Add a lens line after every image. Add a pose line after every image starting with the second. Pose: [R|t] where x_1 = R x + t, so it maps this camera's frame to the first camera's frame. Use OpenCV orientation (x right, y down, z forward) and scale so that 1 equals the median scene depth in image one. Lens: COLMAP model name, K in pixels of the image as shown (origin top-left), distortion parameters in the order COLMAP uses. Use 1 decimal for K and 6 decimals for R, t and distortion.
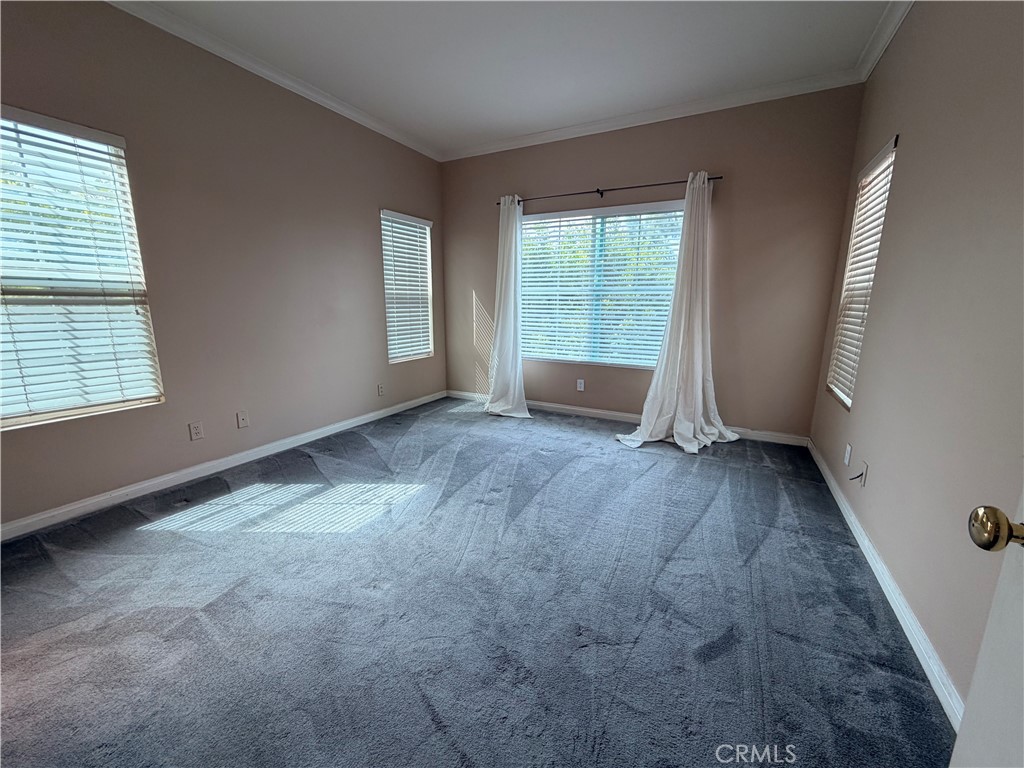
lens RADIAL K [[406.7, 0, 505.5], [0, 406.7, 378.3], [0, 0, 1]] dist [-0.001980, -0.000065]
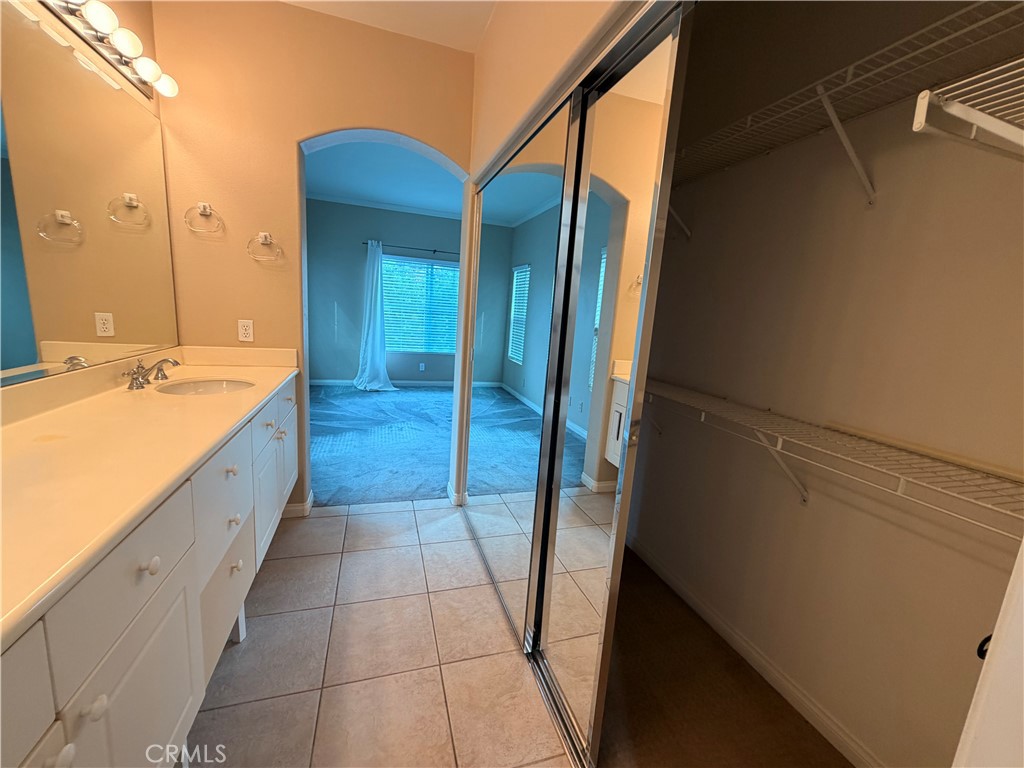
lens RADIAL K [[406.7, 0, 510.5], [0, 406.7, 384.5], [0, 0, 1]] dist [-0.001980, -0.000065]
pose [[0.667810, -0.089785, 0.738897, -0.784855], [0.079150, 0.995636, 0.049447, 0.033887], [-0.740111, 0.025462, 0.672002, -0.330146]]
